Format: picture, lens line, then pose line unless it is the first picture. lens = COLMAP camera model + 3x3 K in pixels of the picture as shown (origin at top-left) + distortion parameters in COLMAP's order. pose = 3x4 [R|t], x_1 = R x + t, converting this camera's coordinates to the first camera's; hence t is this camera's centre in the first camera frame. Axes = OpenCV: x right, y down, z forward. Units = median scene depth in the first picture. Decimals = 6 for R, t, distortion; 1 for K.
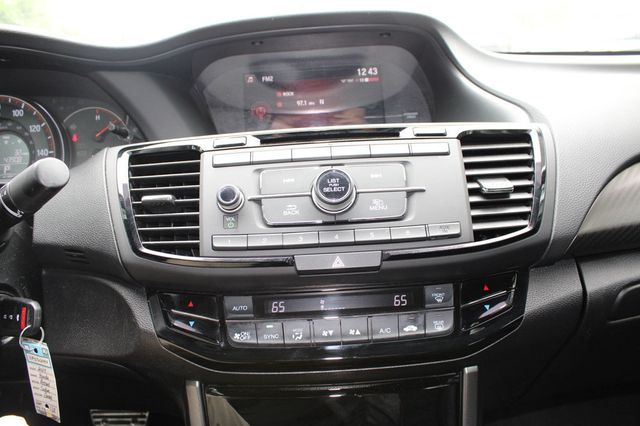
lens RADIAL K [[537.1, 0, 313.9], [0, 537.1, 213.2], [0, 0, 1]] dist [-0.160539, 0.131387]
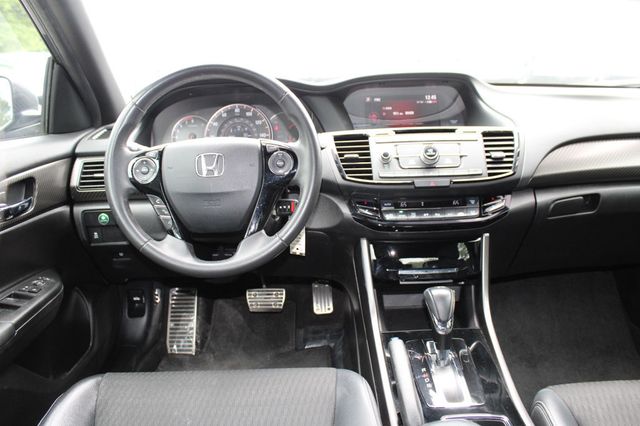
lens RADIAL K [[537.1, 0, 317.3], [0, 537.1, 211.8], [0, 0, 1]] dist [-0.160539, 0.131387]
pose [[0.999761, 0.021458, 0.004175, -0.443822], [-0.021482, 0.999752, 0.005879, 0.198768], [-0.004047, -0.005967, 0.999974, -1.293019]]
